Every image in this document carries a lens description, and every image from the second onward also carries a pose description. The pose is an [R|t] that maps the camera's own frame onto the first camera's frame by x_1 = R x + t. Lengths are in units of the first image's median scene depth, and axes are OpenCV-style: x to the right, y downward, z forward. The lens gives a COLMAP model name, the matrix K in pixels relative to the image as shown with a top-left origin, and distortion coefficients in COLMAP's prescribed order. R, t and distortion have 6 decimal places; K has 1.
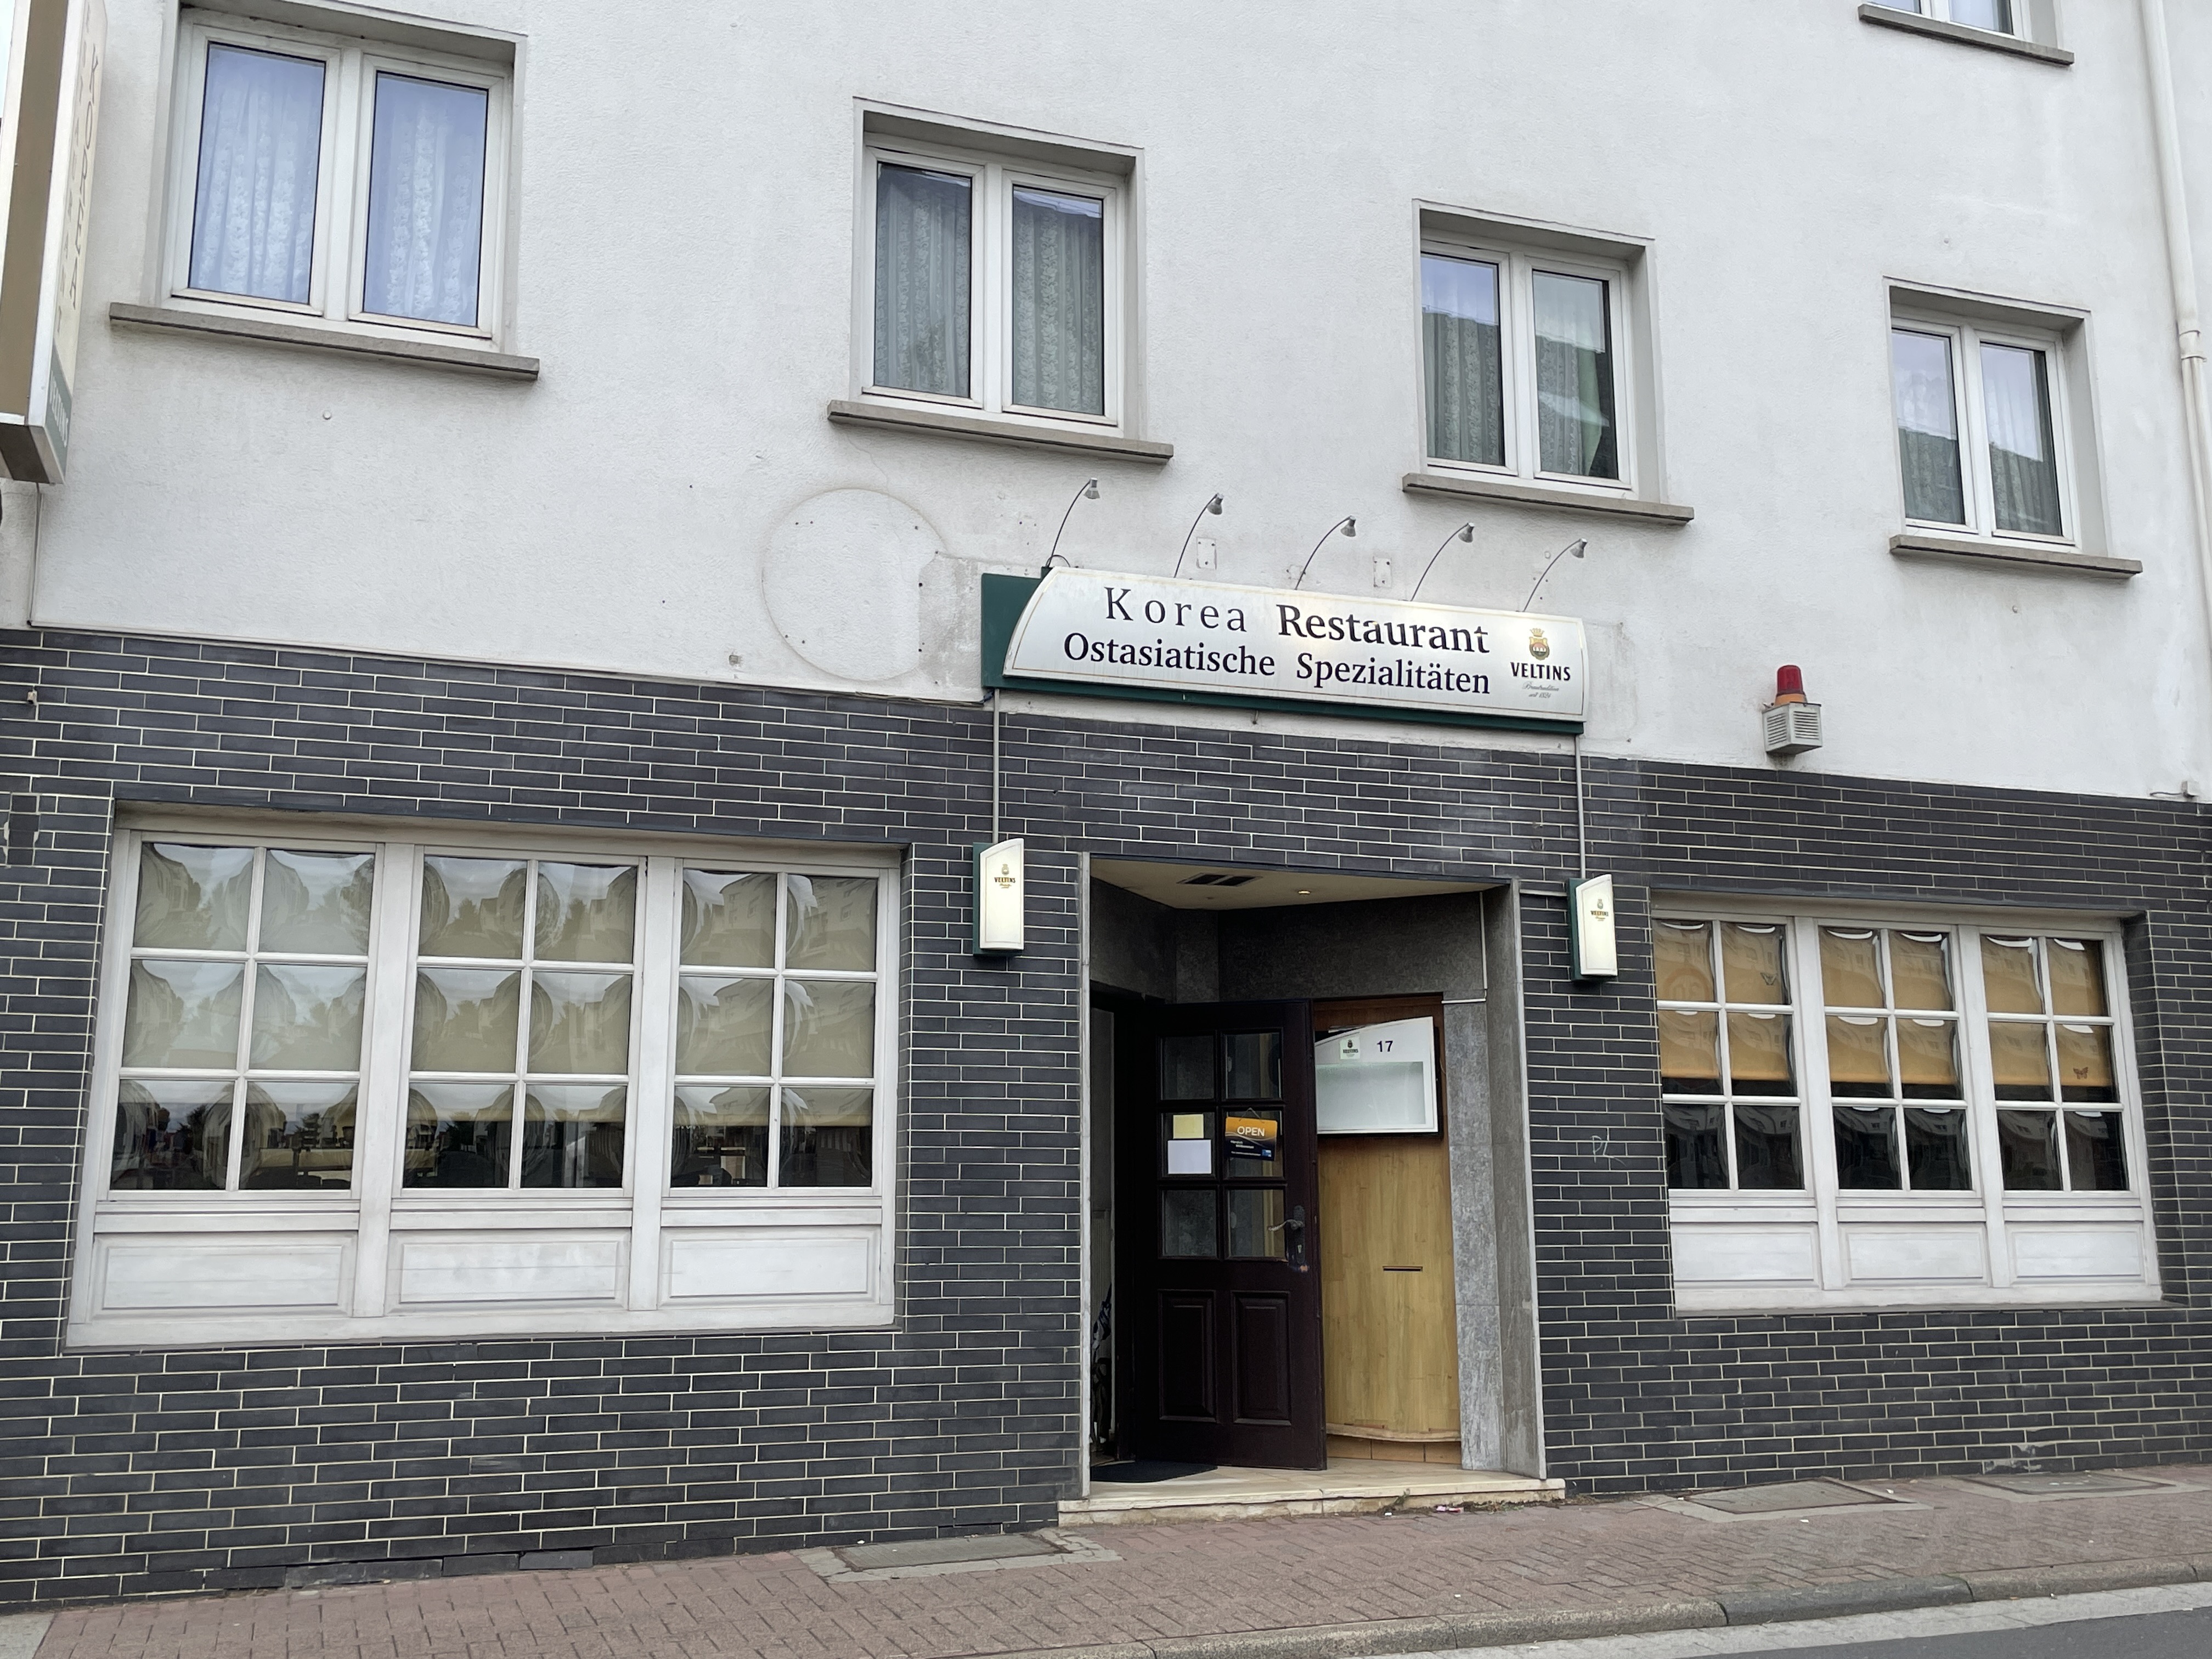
lens RADIAL K [[2114.9, 0, 1104.4], [0, 2114.9, 826.6], [0, 0, 1]] dist [0.008974, 0.000000]
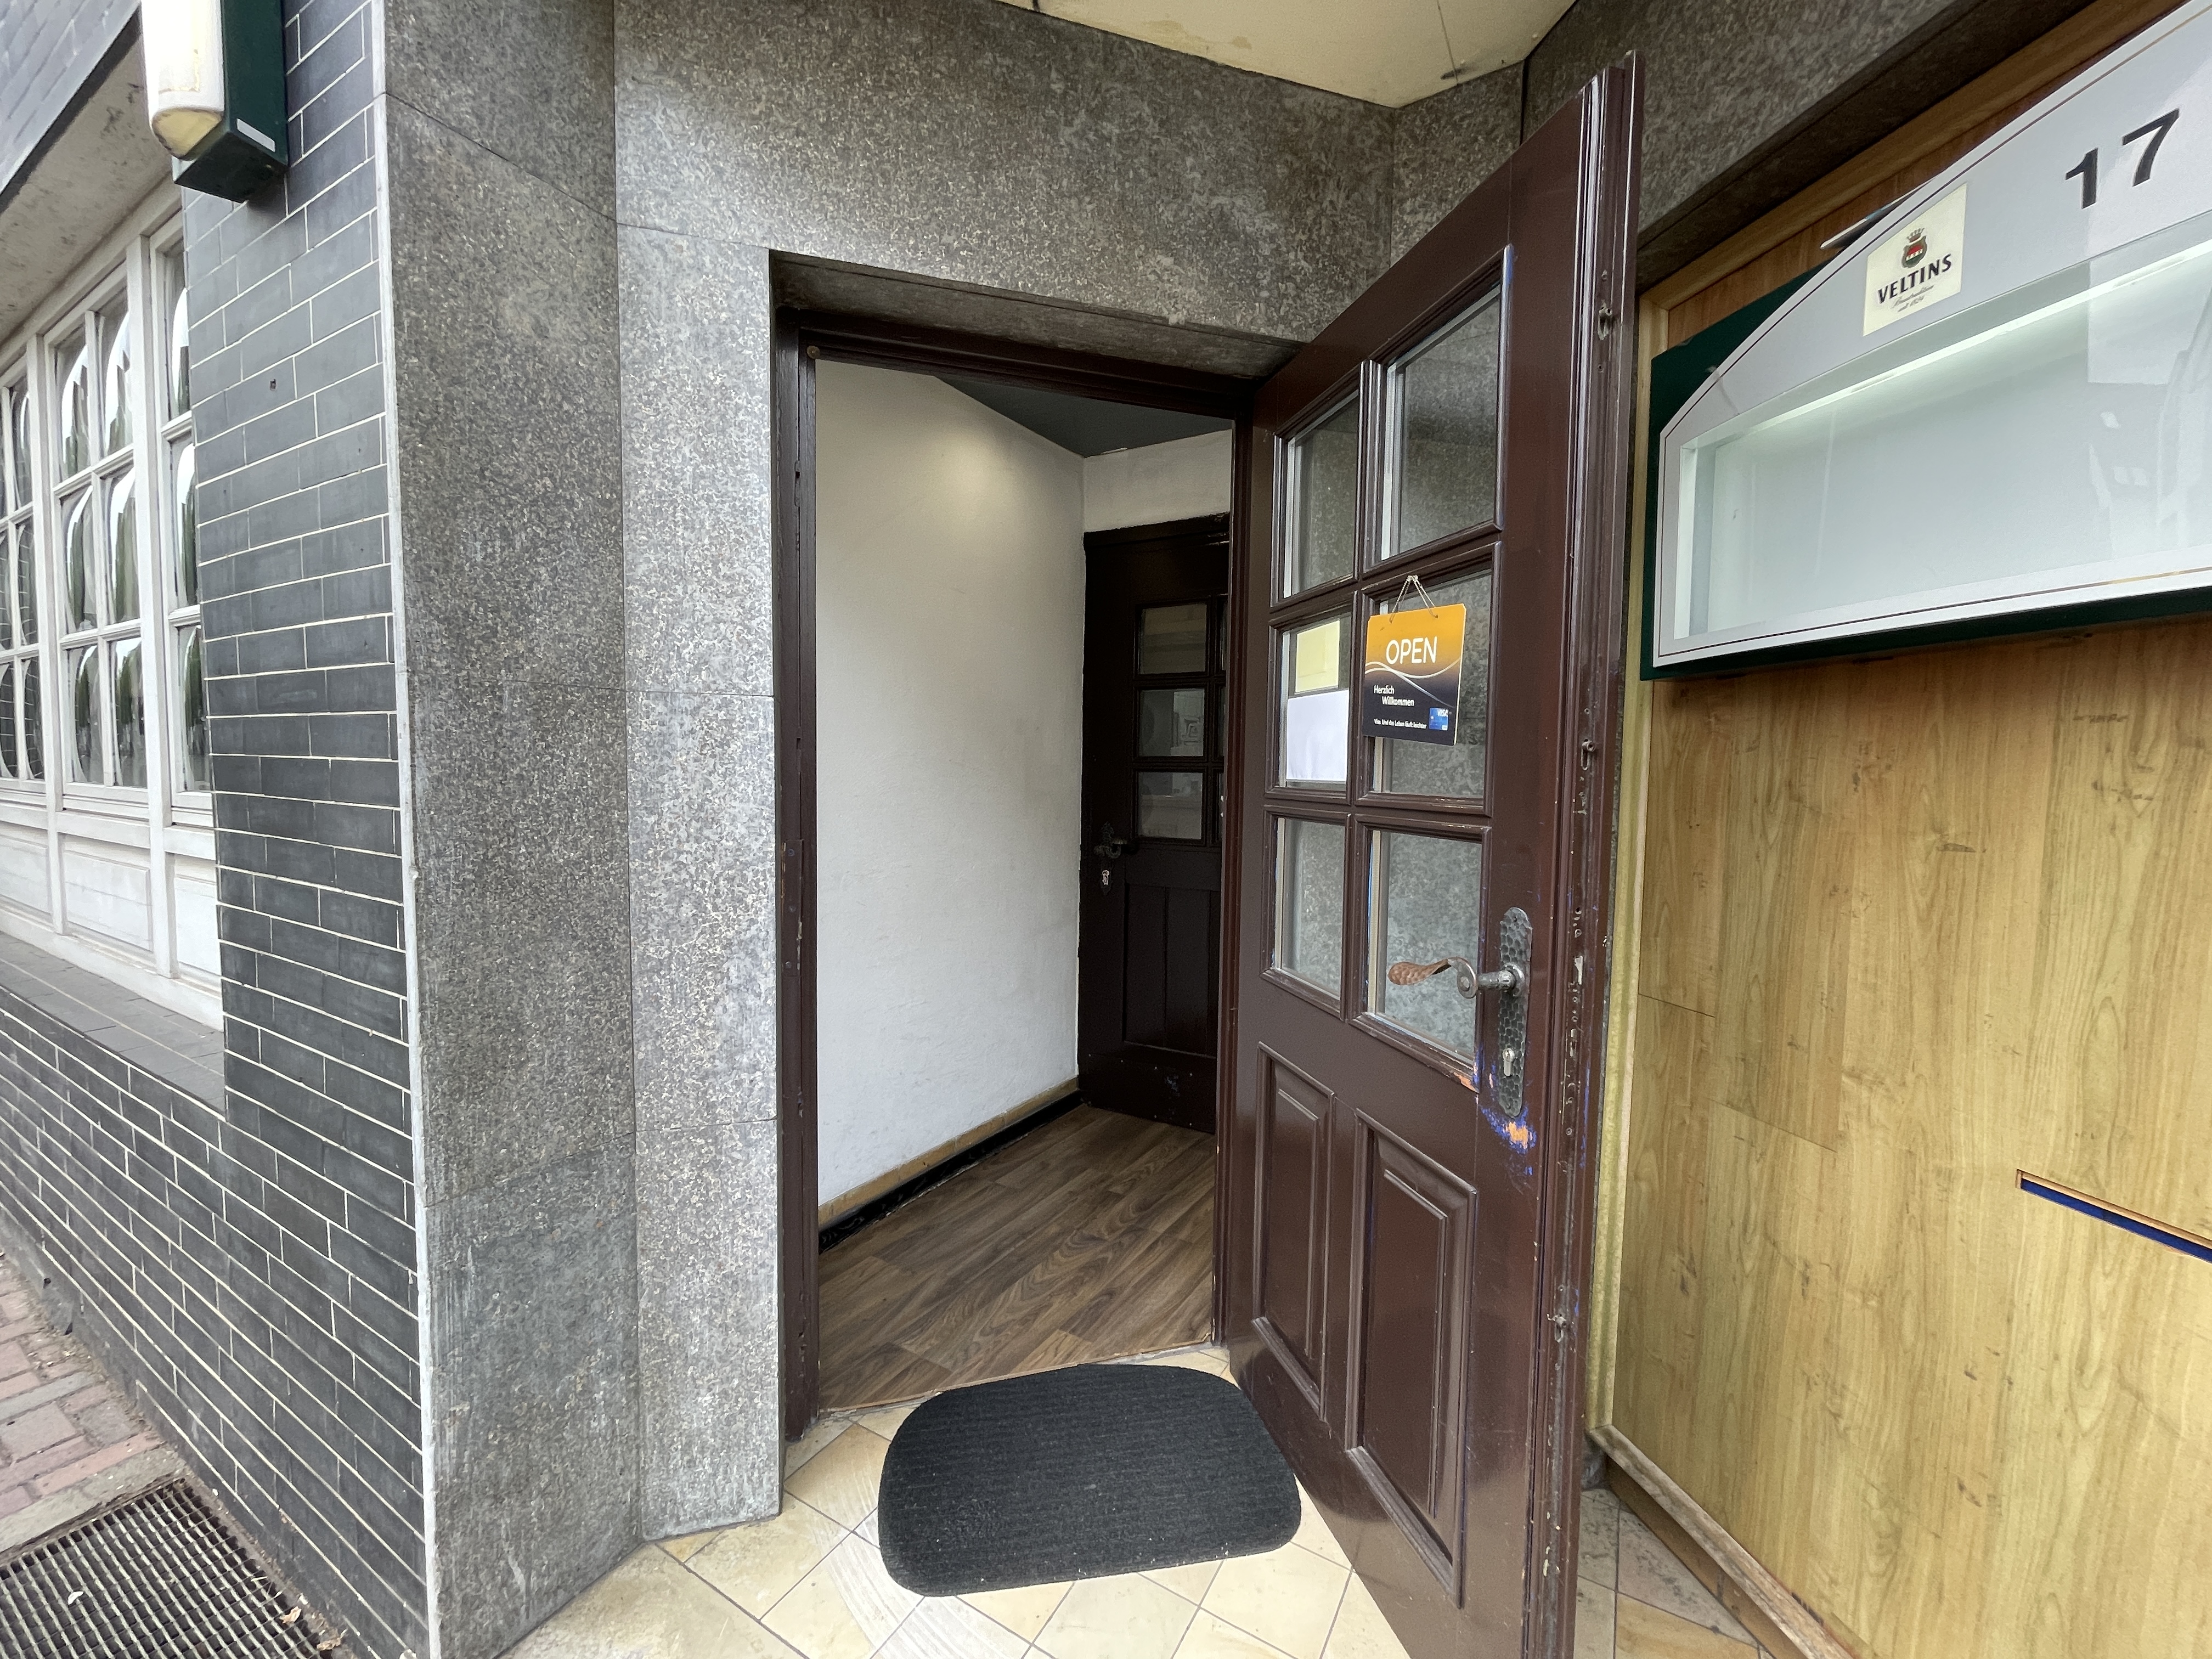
lens RADIAL K [[895.7, 0, 1105.1], [0, 895.7, 835.5], [0, 0, 1]] dist [0.001158, 0.000153]
pose [[0.635219, 0.069098, -0.769235, 0.142626], [0.127838, 0.972844, 0.192954, 0.137721], [0.761679, -0.220906, 0.609136, 0.870675]]
